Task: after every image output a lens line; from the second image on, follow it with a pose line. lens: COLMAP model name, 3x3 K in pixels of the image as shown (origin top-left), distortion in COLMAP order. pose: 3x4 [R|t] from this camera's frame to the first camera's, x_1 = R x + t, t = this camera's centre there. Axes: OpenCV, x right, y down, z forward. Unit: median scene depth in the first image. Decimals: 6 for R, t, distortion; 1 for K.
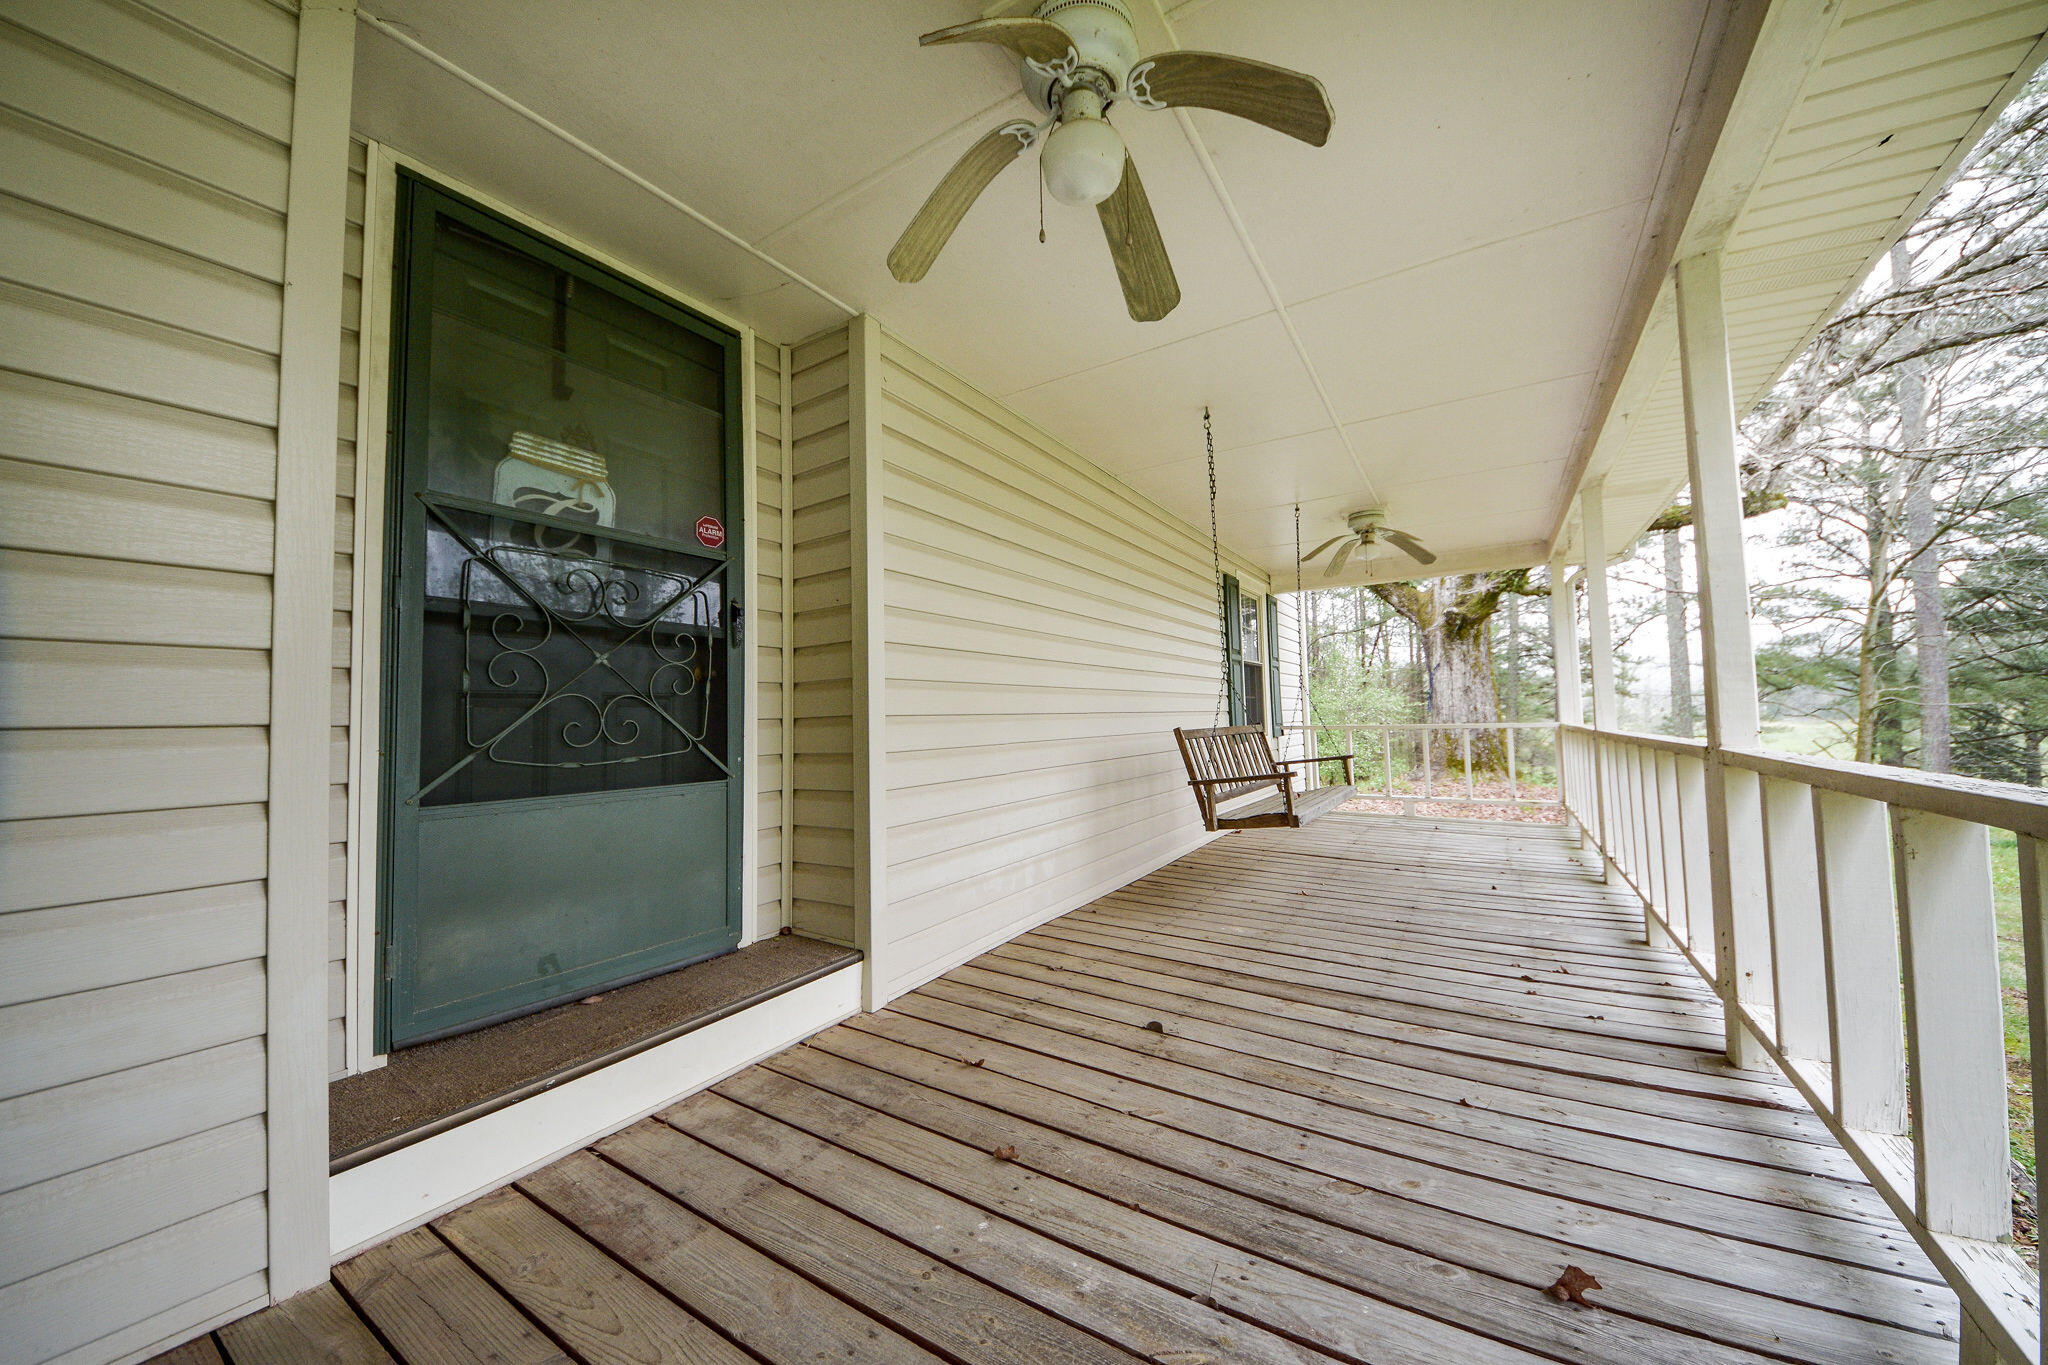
lens RADIAL K [[716.4, 0, 1024.0], [0, 716.4, 682.5], [0, 0, 1]] dist [0.025668, 0.000001]
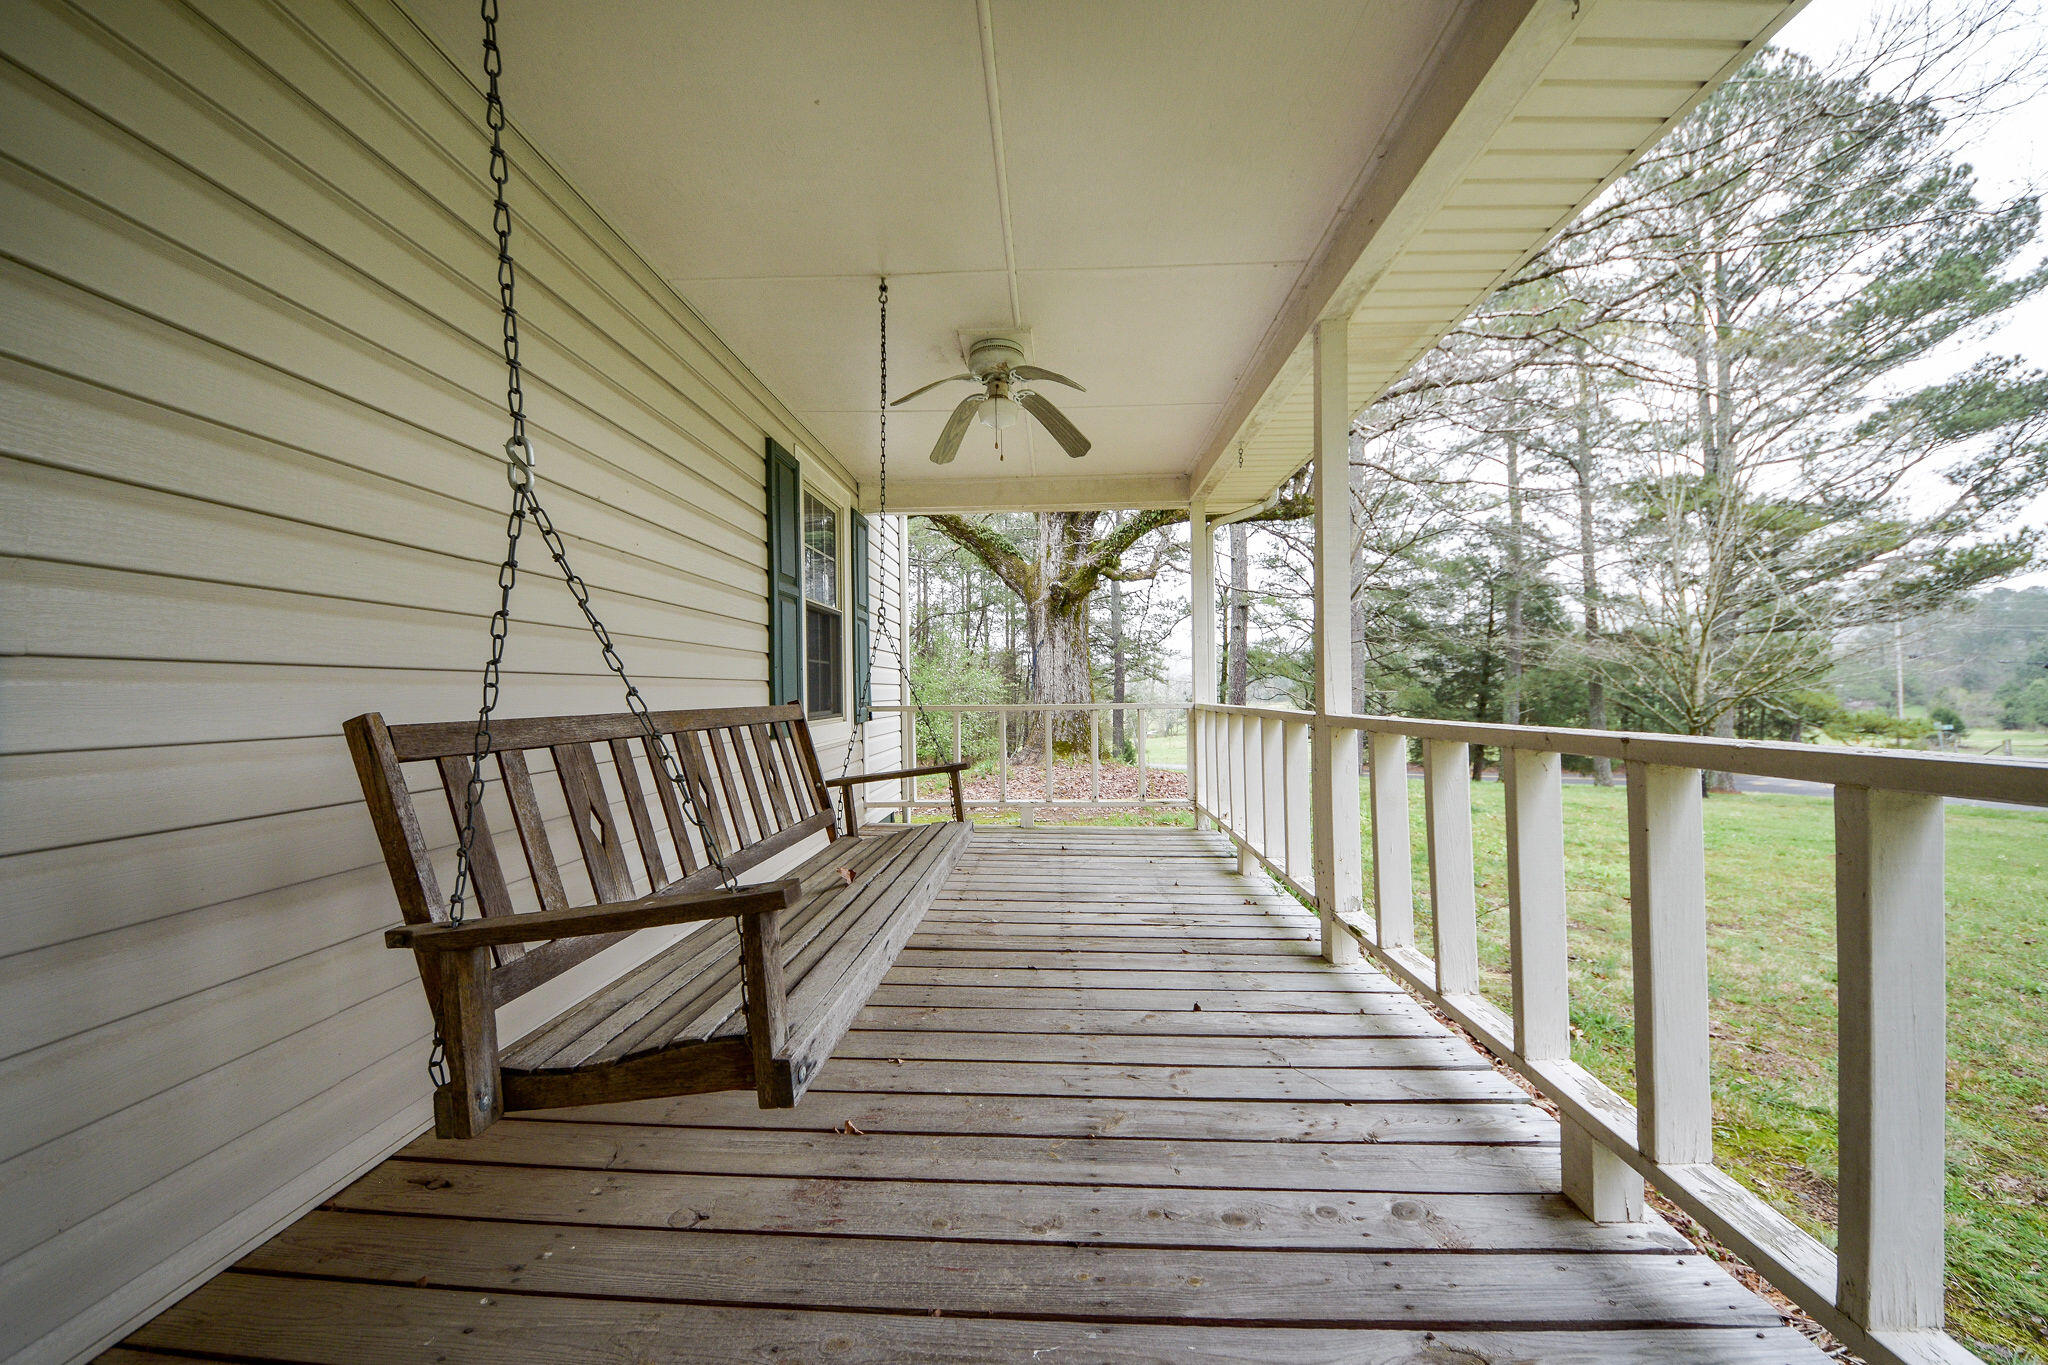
lens RADIAL K [[716.4, 0, 1024.0], [0, 716.4, 682.5], [0, 0, 1]] dist [0.025668, 0.000001]
pose [[0.866512, 0.018590, 0.498810, 0.089066], [-0.032463, 0.999289, 0.019151, 0.012249], [-0.498099, -0.032787, 0.866500, 0.204491]]
